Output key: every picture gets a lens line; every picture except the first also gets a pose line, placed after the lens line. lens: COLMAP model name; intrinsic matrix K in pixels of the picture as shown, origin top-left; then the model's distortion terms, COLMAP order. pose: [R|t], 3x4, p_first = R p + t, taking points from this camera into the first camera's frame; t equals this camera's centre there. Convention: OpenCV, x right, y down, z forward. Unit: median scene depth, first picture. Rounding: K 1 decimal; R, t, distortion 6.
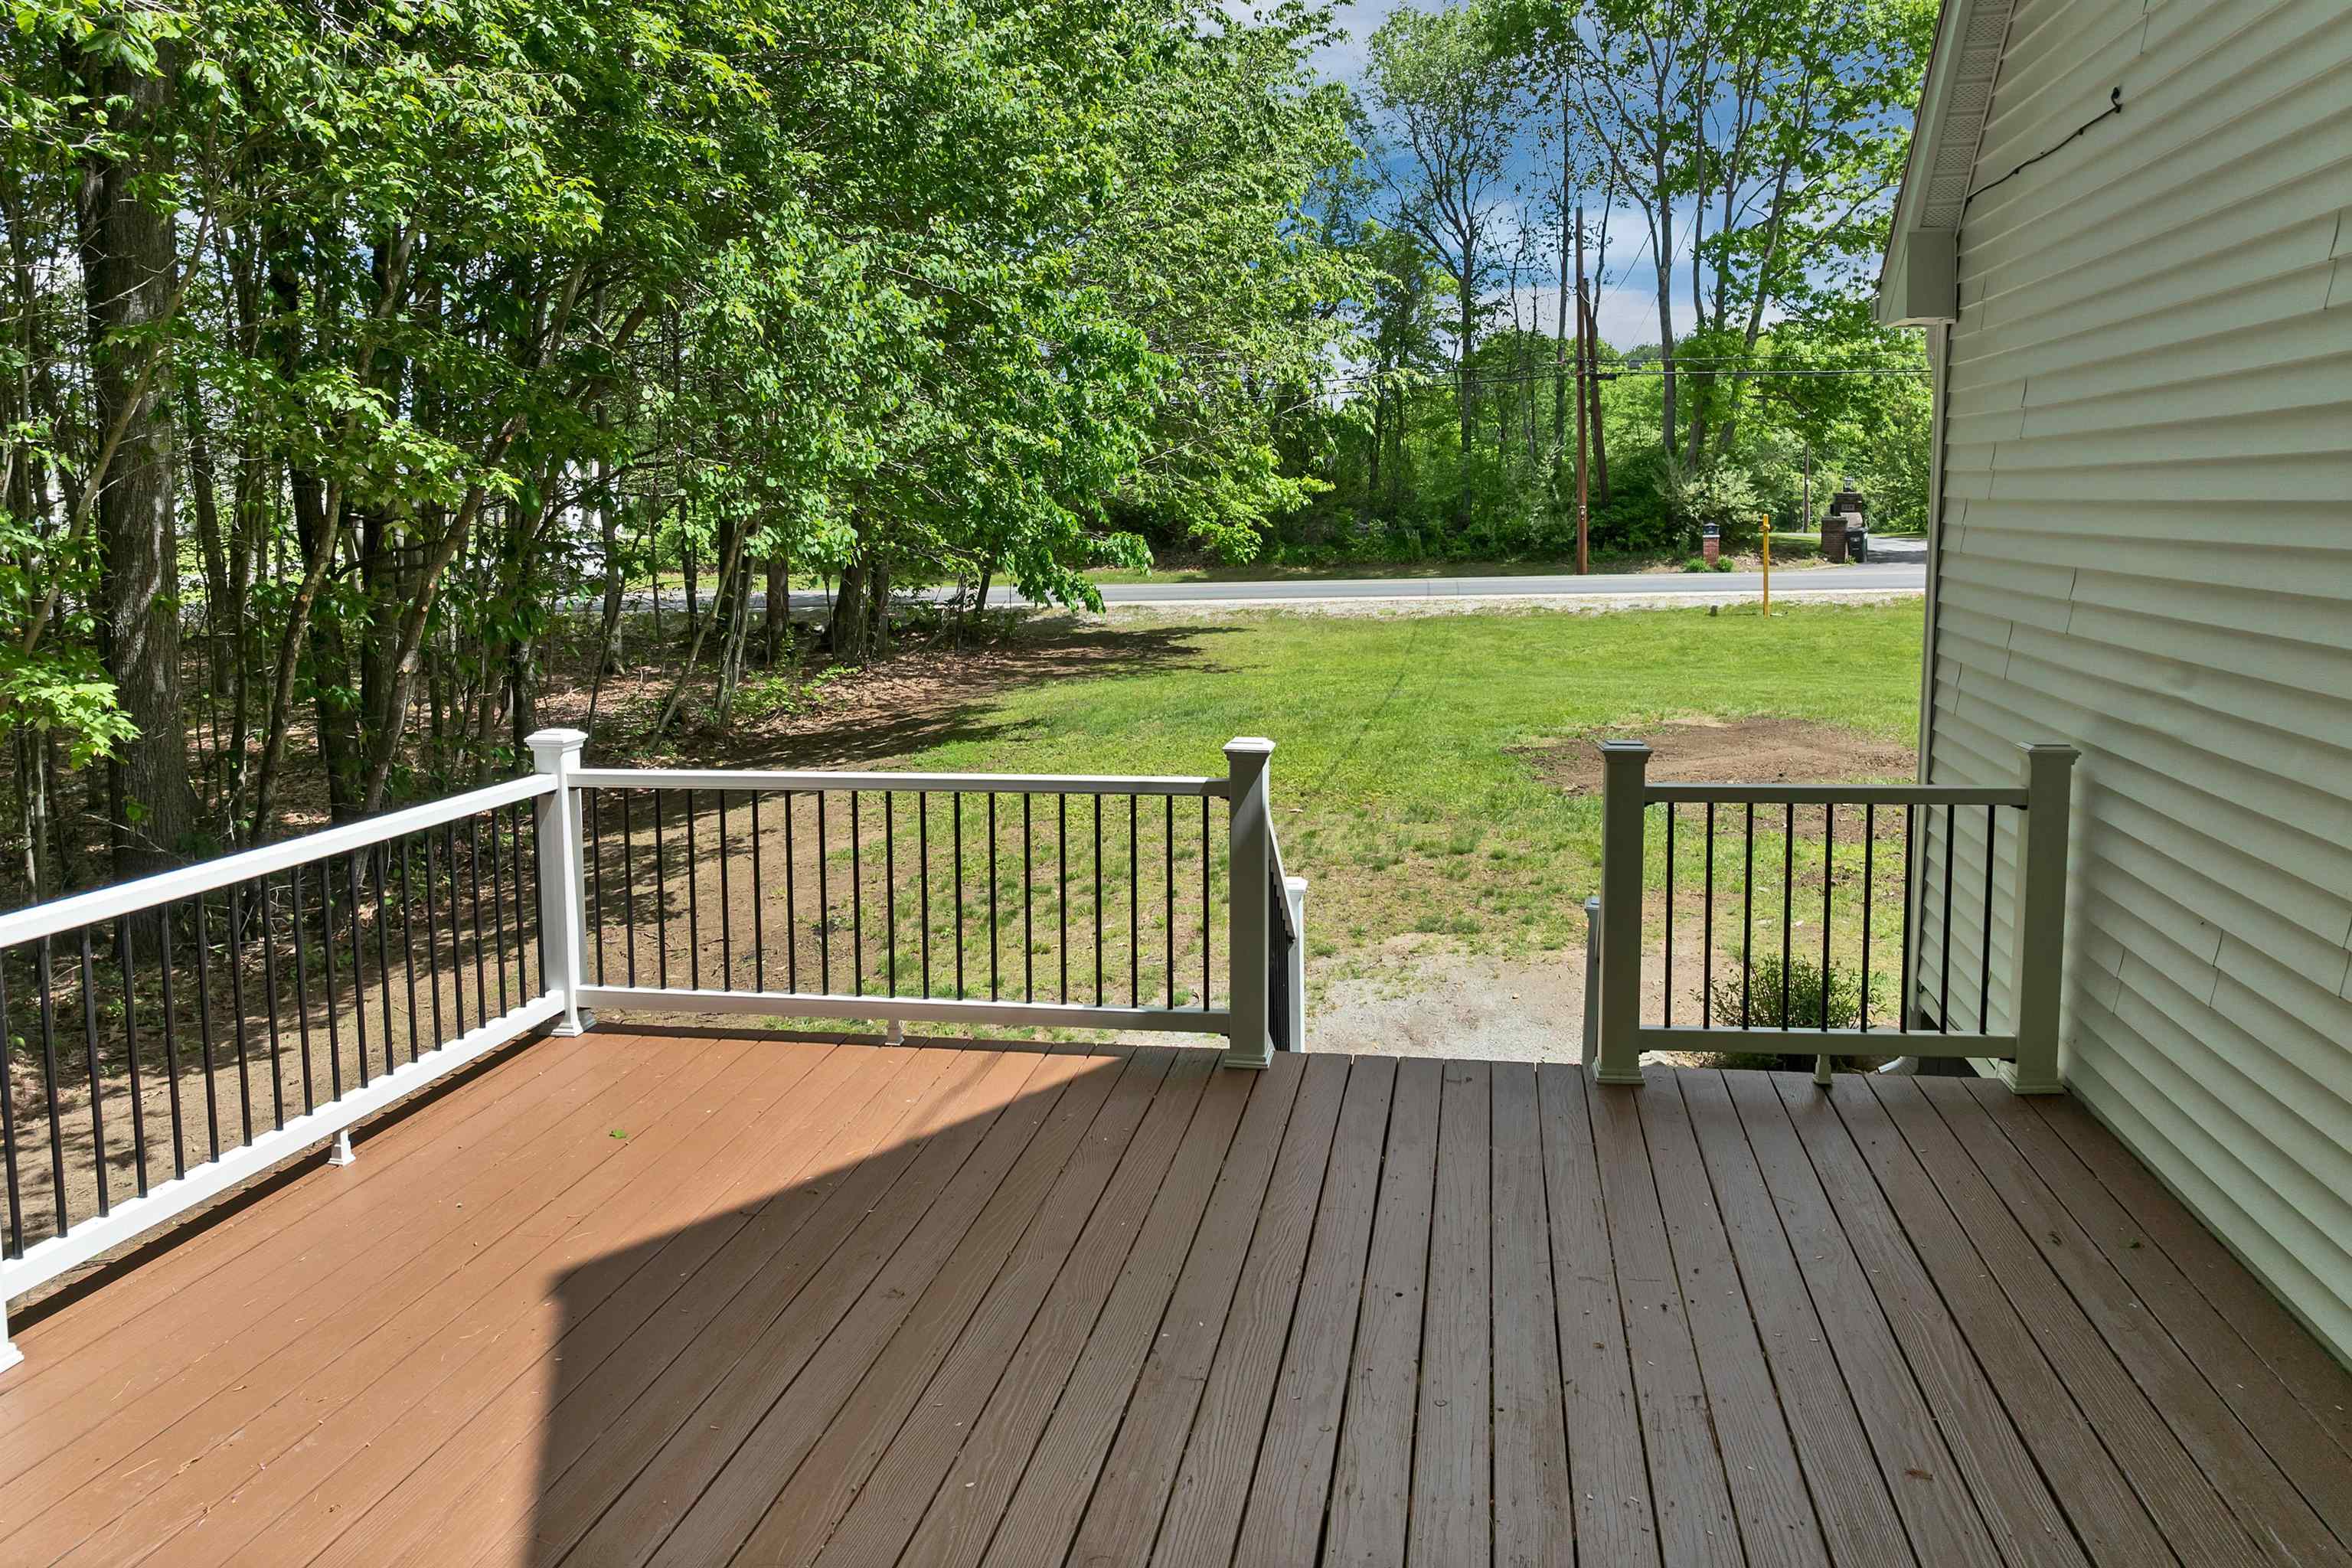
lens RADIAL K [[1678.7, 0, 1174.5], [0, 1678.7, 783.6], [0, 0, 1]] dist [-0.028749, -0.004552]
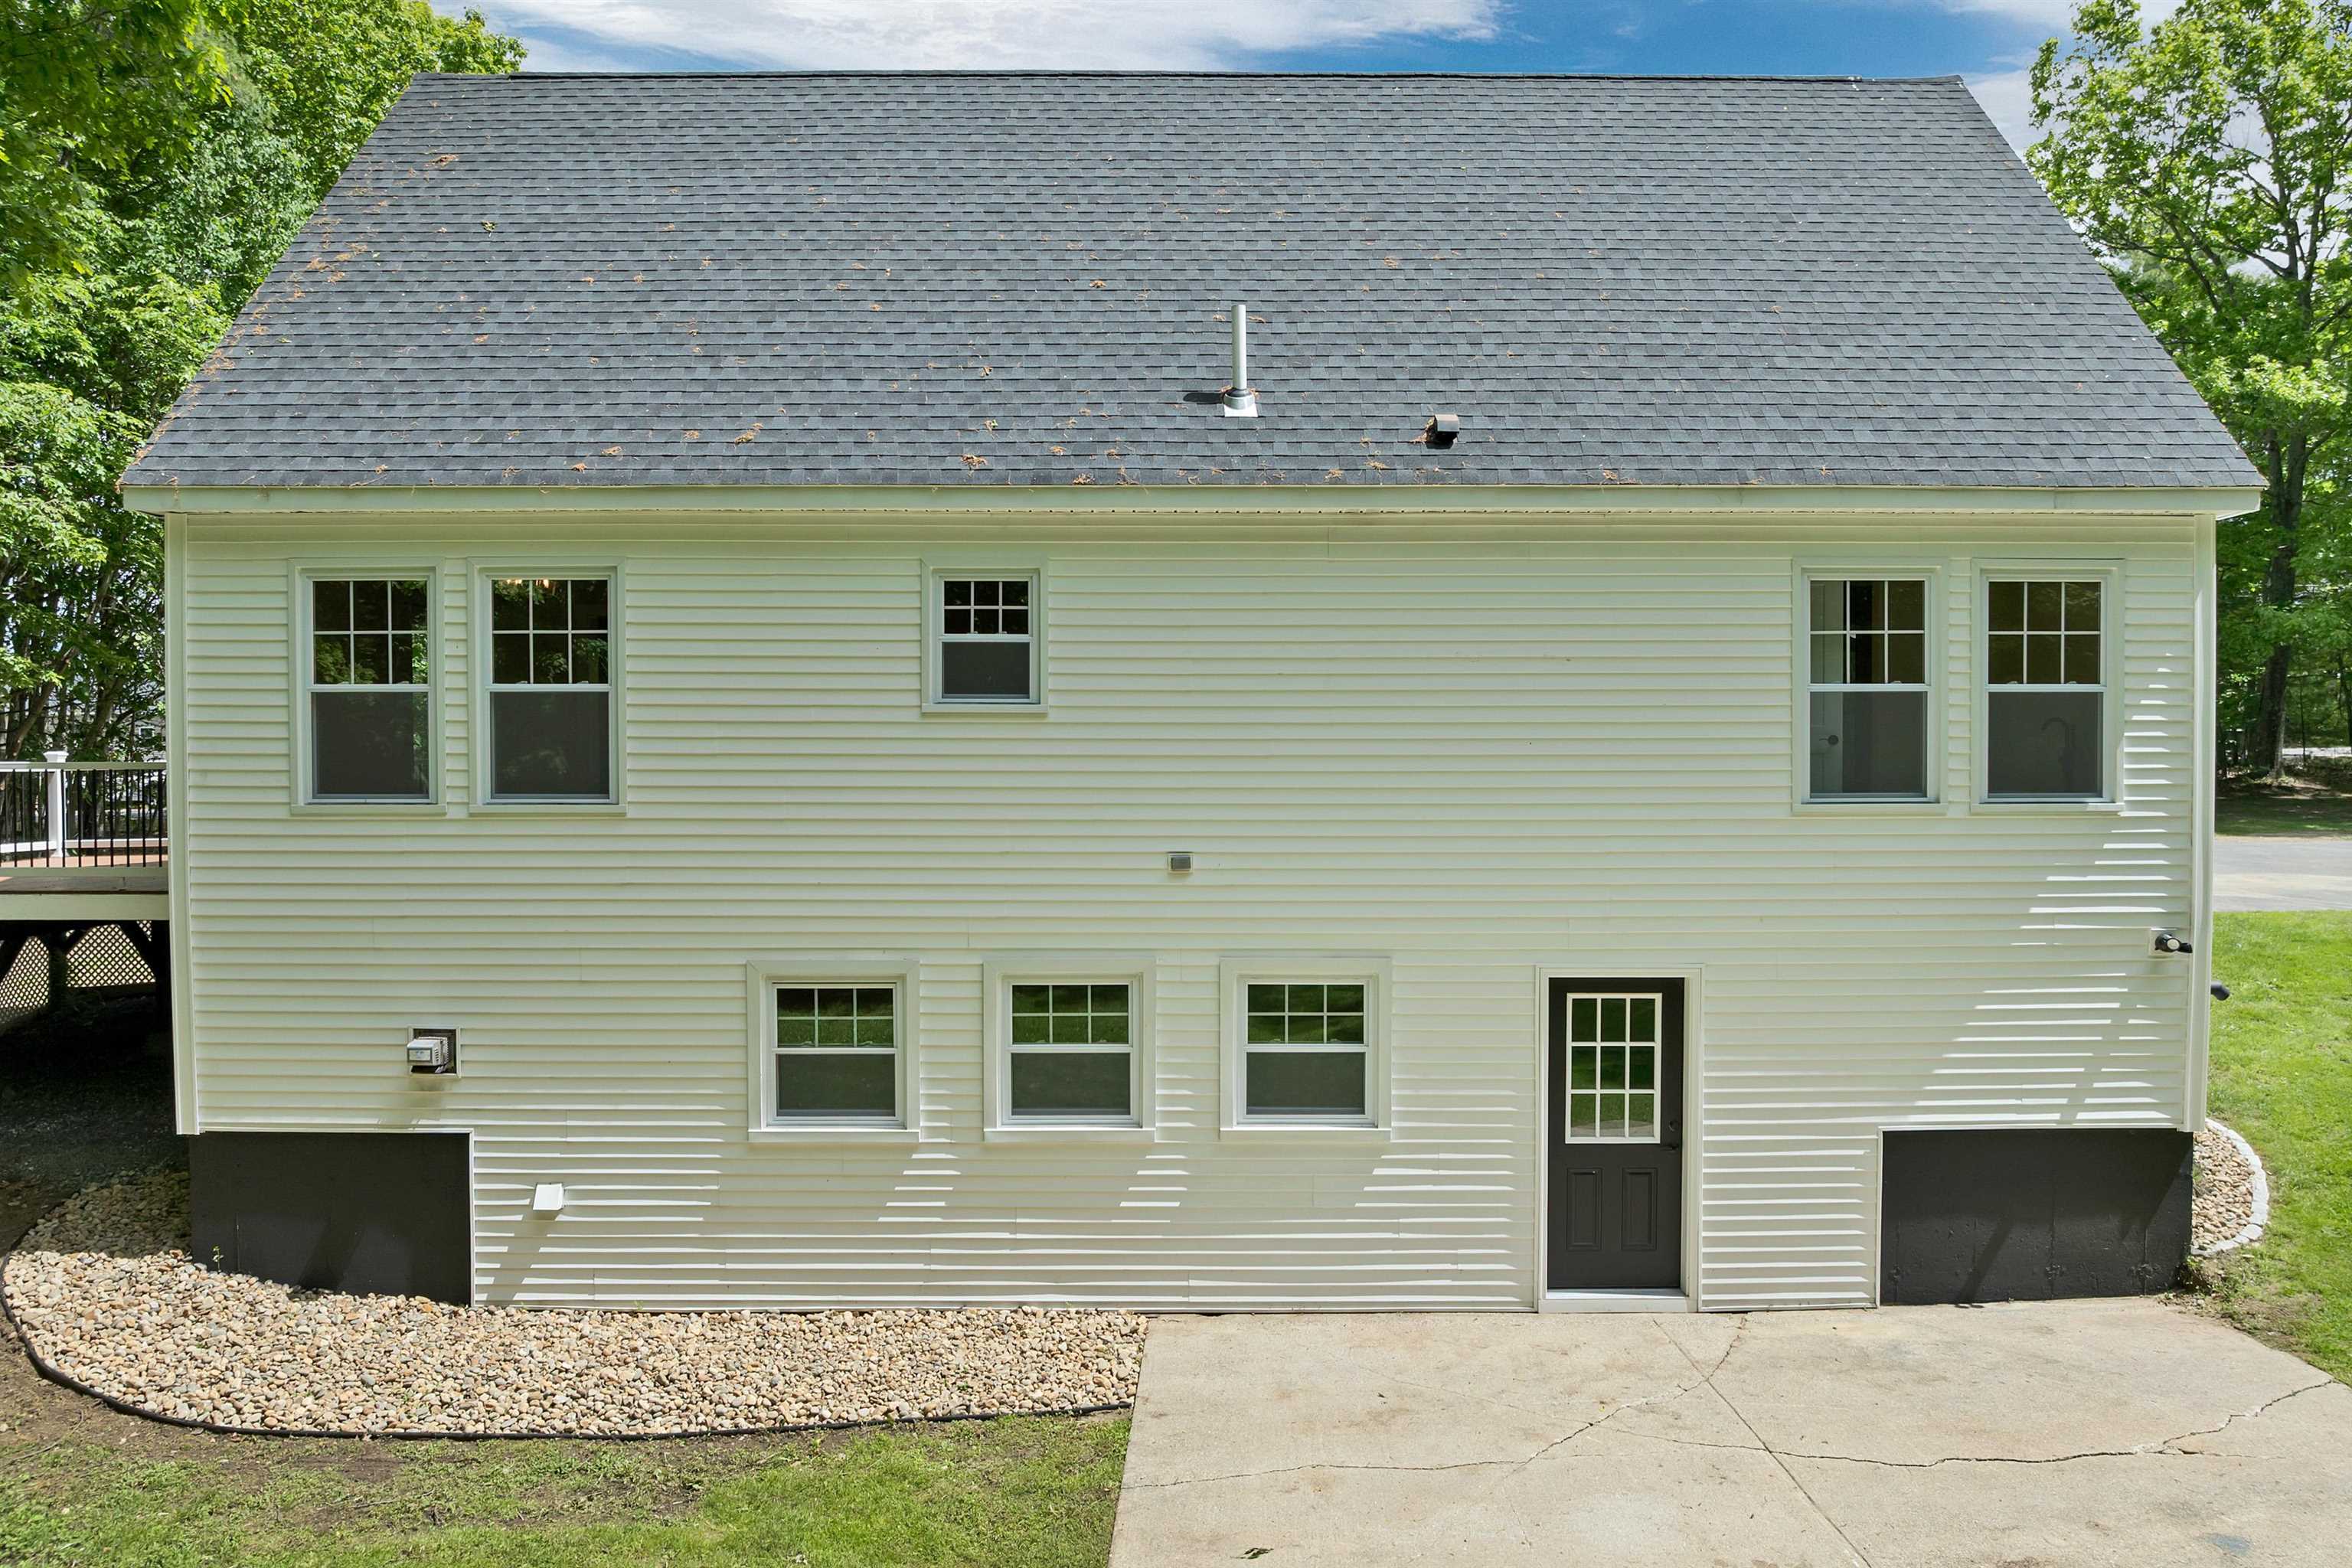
lens RADIAL K [[1678.7, 0, 1178.5], [0, 1678.7, 785.1], [0, 0, 1]] dist [-0.028749, -0.004552]
pose [[0.982701, -0.020208, 0.184095, 0.762269], [0.047618, 0.988181, -0.145710, 0.413630], [-0.178974, 0.151956, 0.972048, -1.589118]]
